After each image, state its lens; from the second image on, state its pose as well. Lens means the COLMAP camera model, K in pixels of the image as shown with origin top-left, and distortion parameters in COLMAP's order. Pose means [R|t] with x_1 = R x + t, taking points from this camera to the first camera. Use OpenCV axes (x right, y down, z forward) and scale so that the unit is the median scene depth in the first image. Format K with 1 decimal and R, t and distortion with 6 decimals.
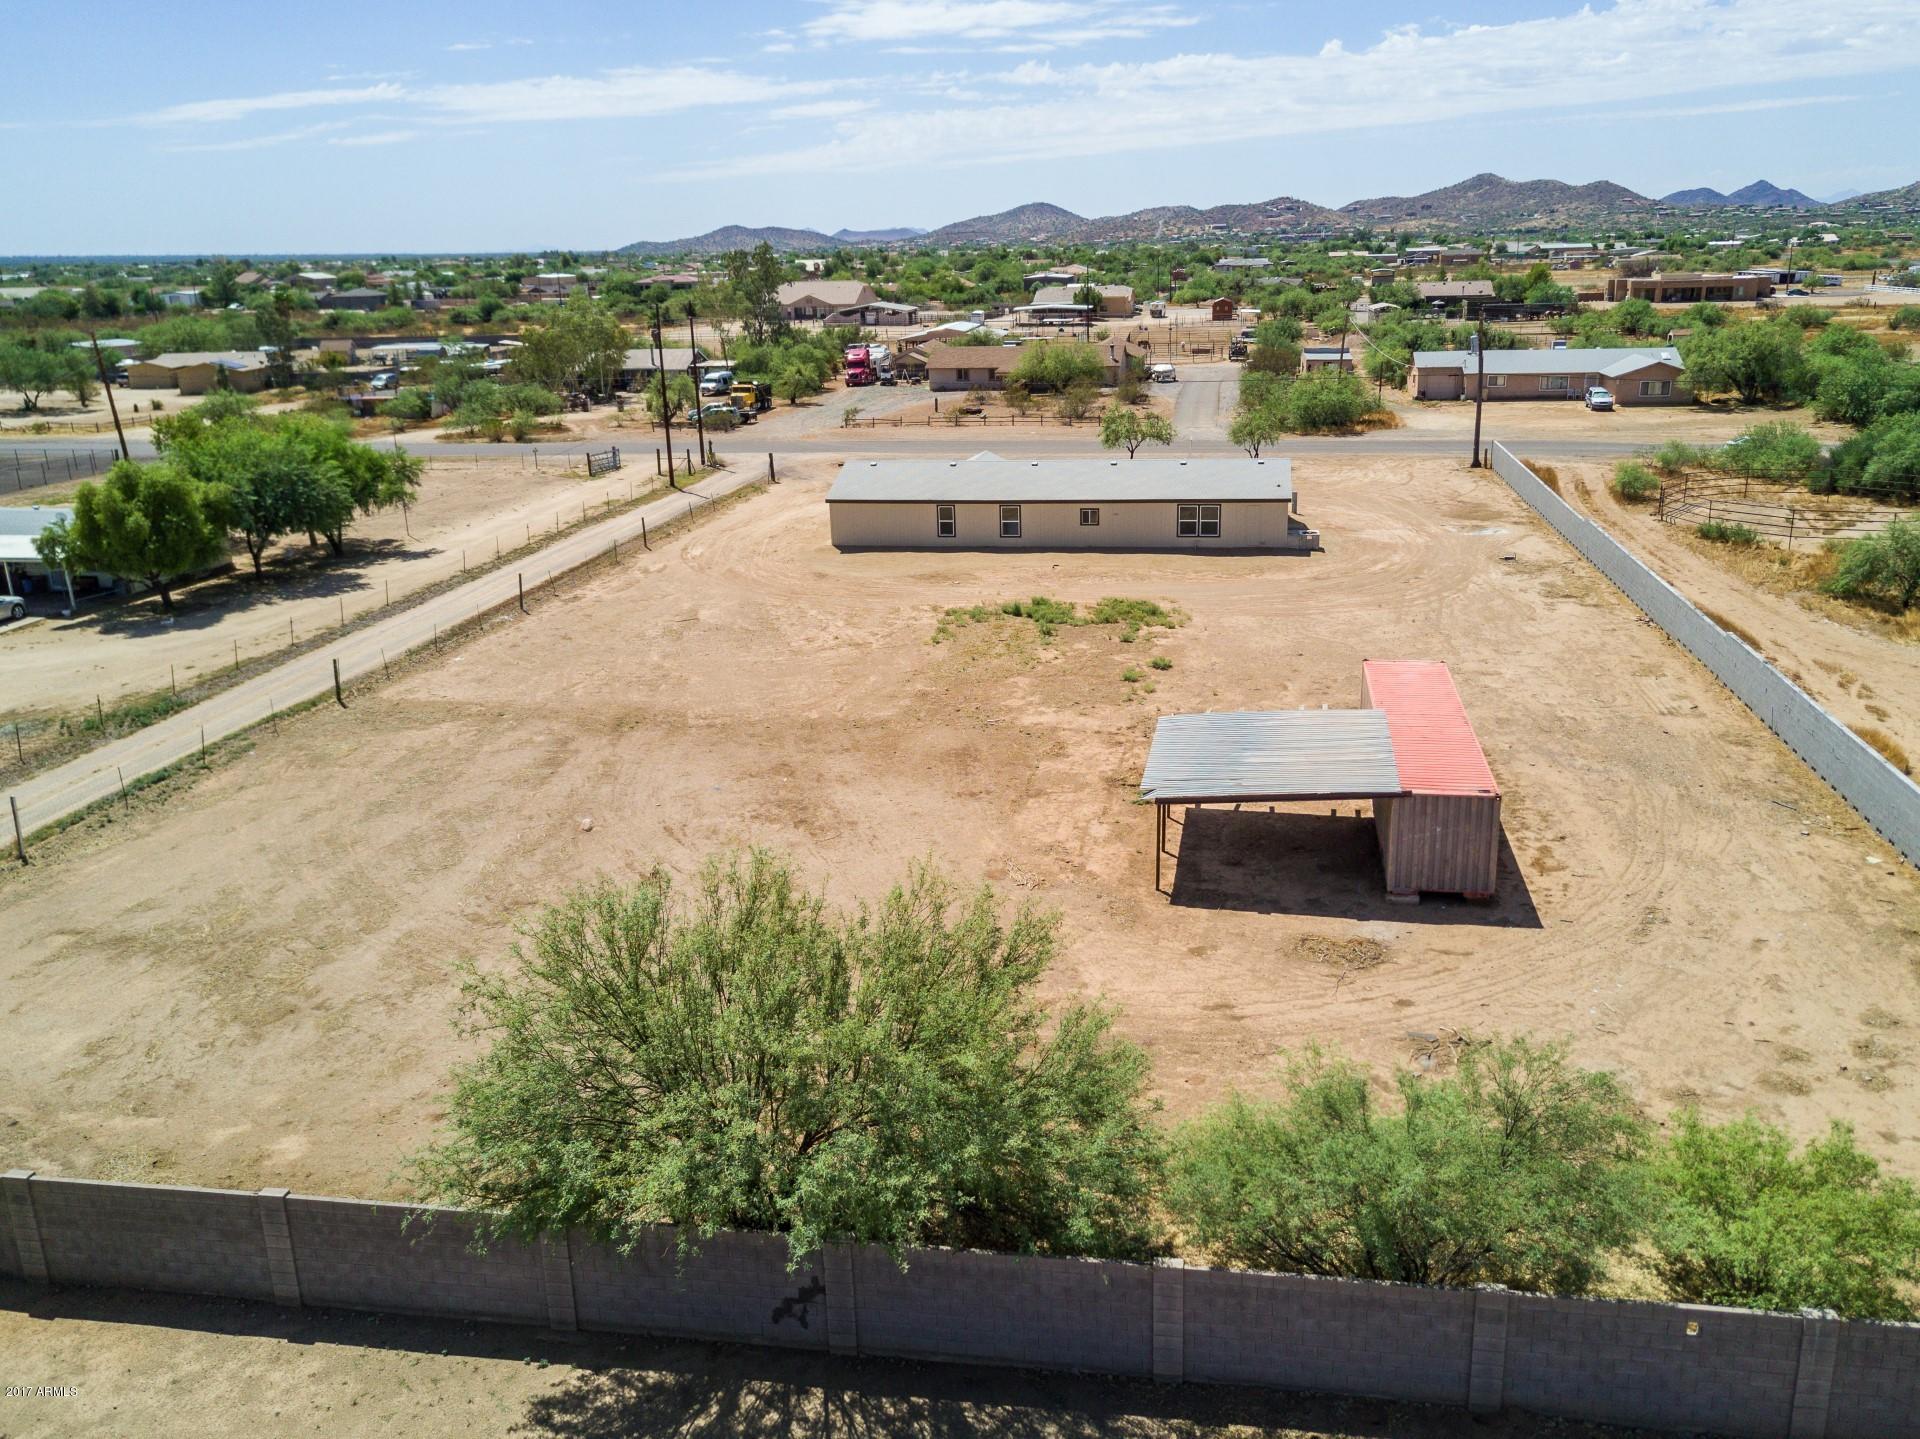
lens RADIAL K [[1556.2, 0, 960.0], [0, 1556.2, 719.5], [0, 0, 1]] dist [0.012117, 0.016800]
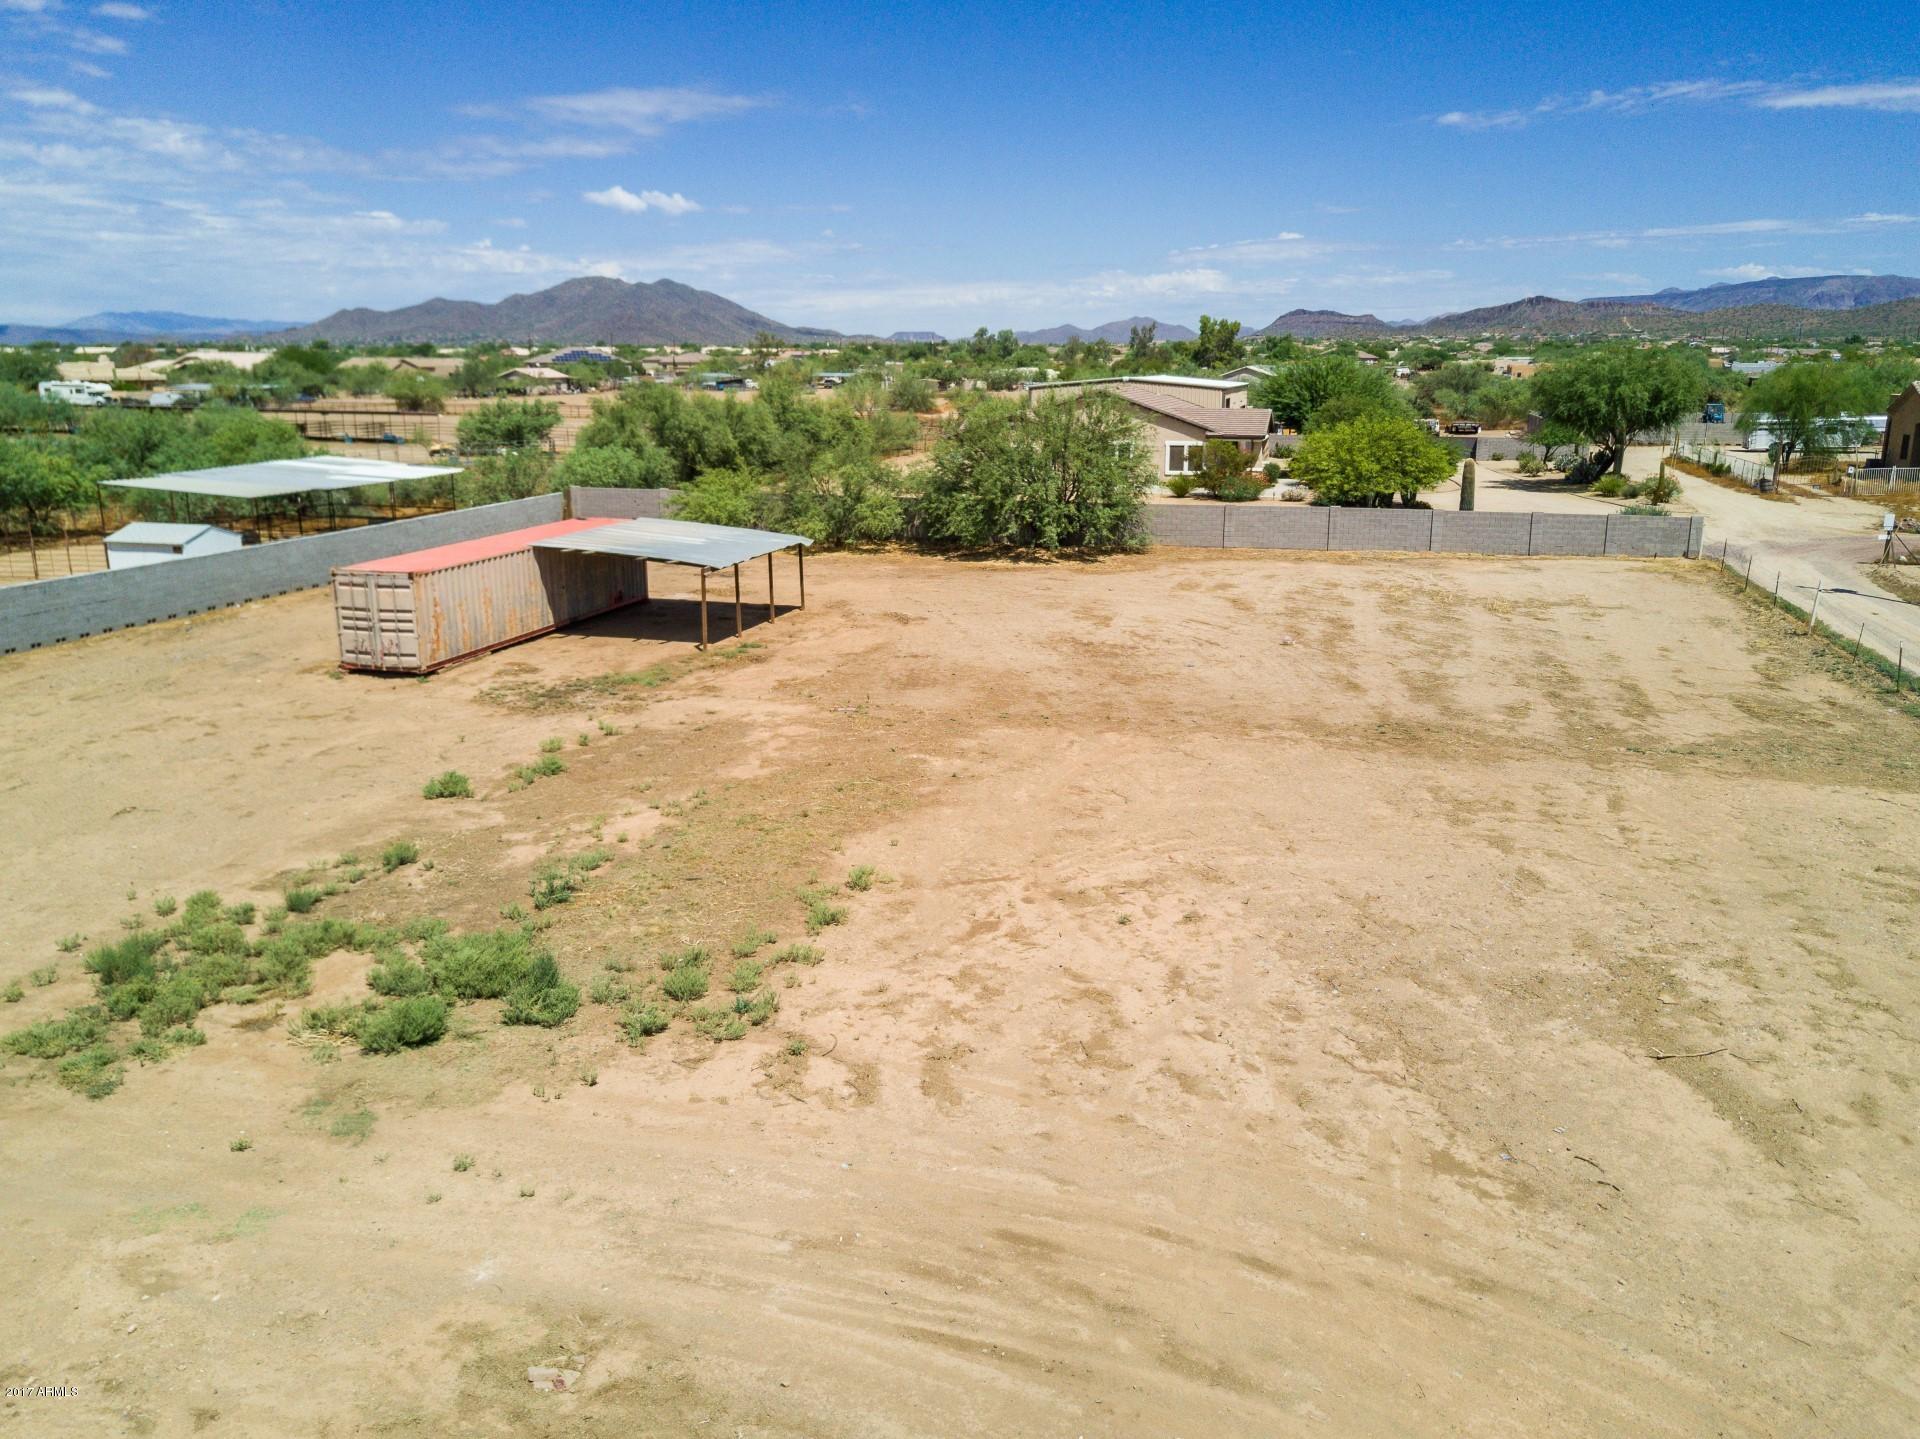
lens RADIAL K [[1481.7, 0, 978.9], [0, 1481.7, 700.9], [0, 0, 1]] dist [0.012303, 0.003310]
pose [[-0.996740, 0.003349, 0.080607, -0.070762], [0.043326, 0.865051, 0.499809, -0.257641], [-0.068055, 0.501672, -0.862377, 1.215705]]
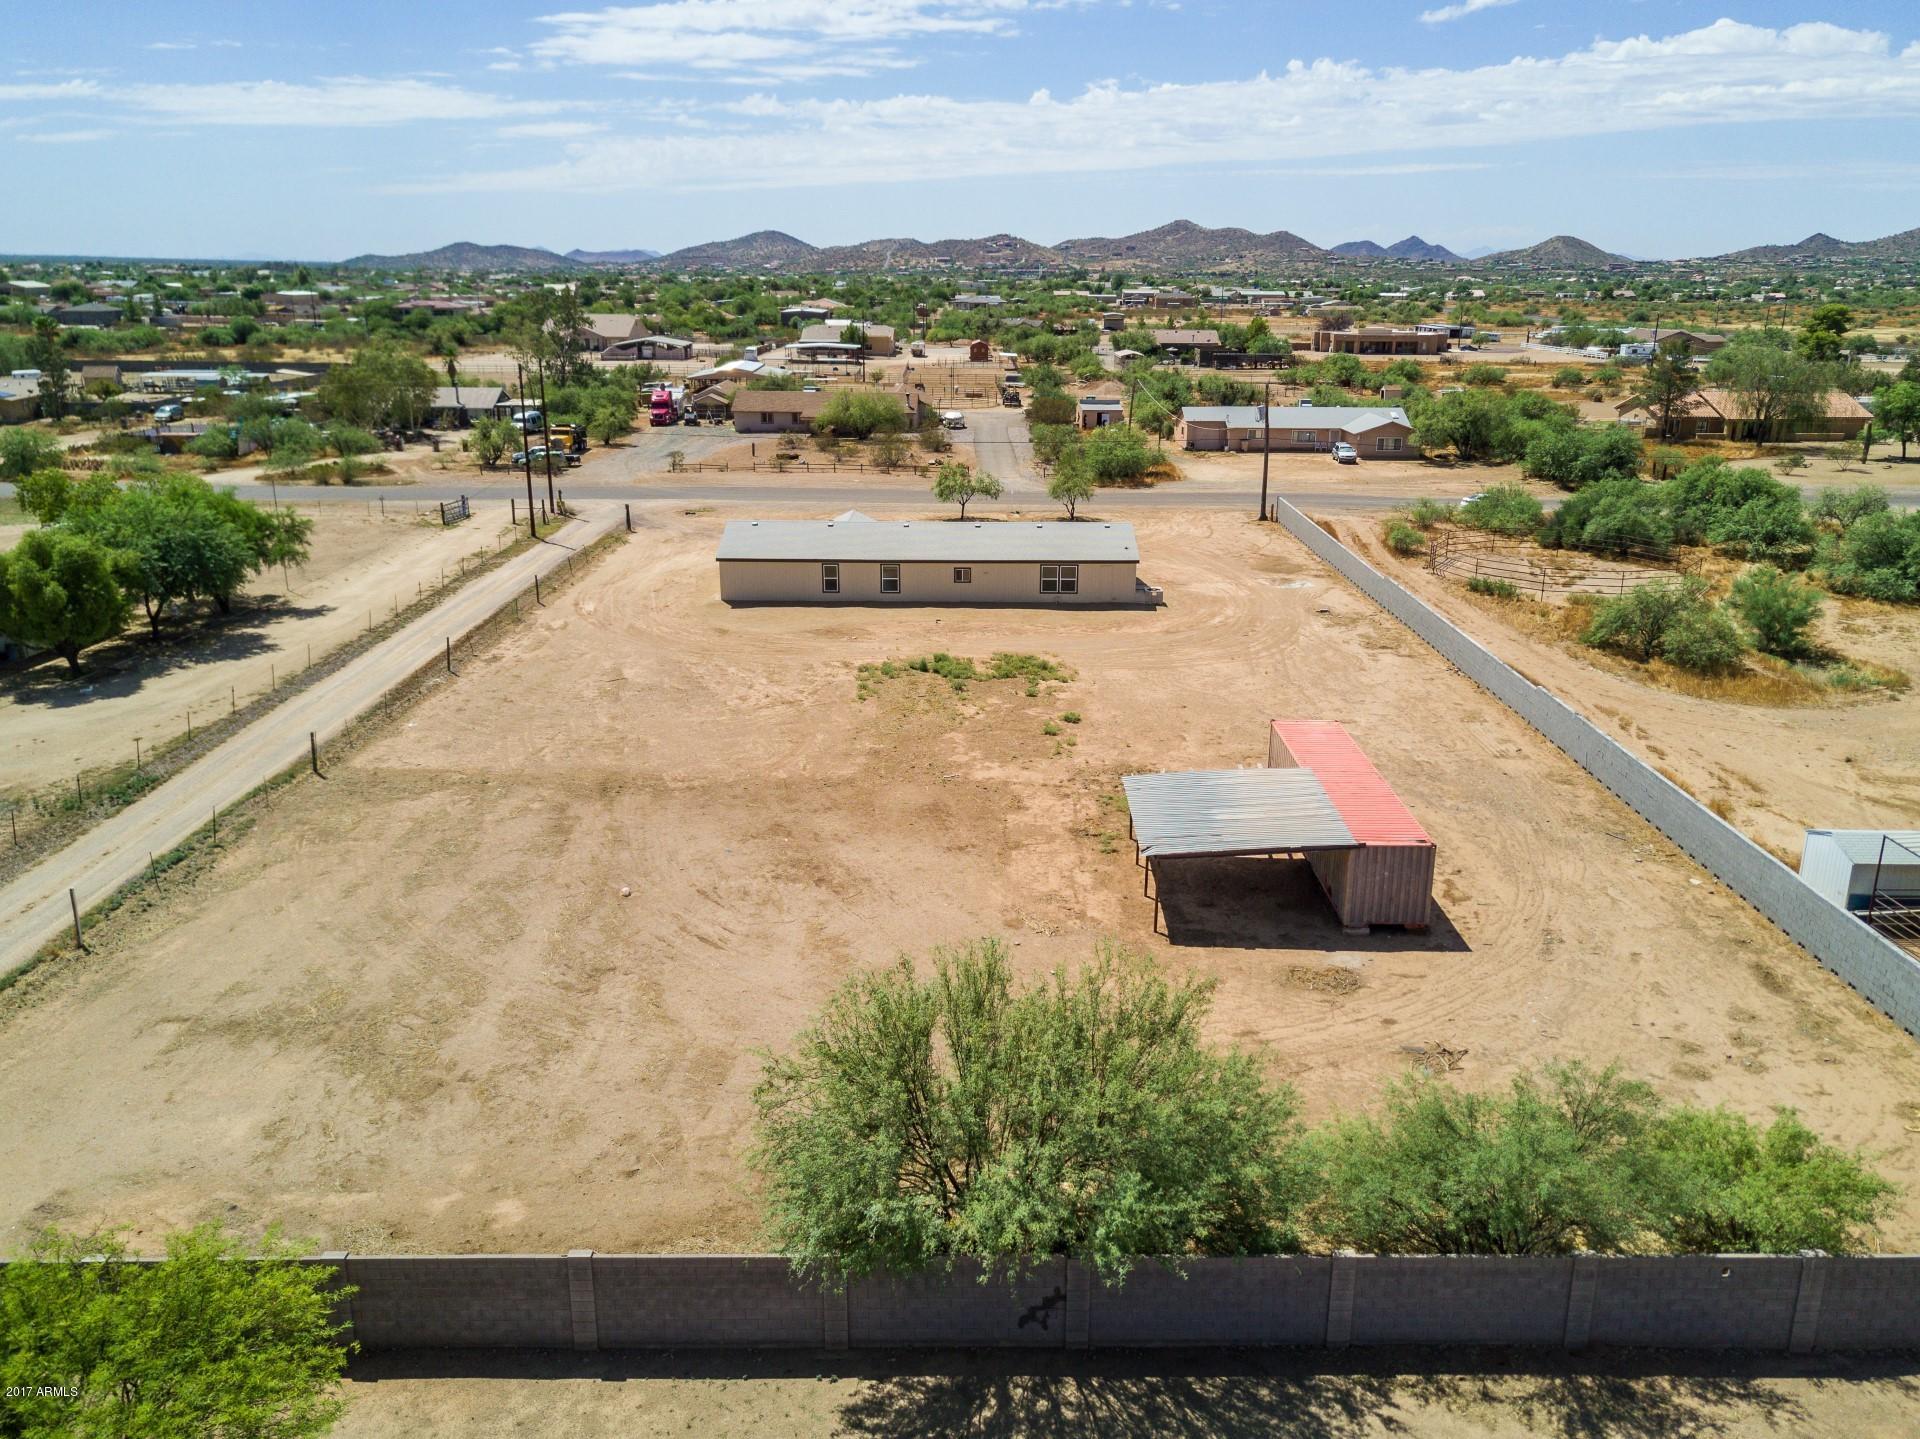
lens RADIAL K [[1485.8, 0, 964.7], [0, 1485.8, 722.1], [0, 0, 1]] dist [0.012385, 0.009950]
pose [[0.984741, -0.020873, 0.172768, -0.117928], [0.021270, 0.999774, -0.000445, -0.029695], [-0.172720, 0.004113, 0.984962, -0.048785]]
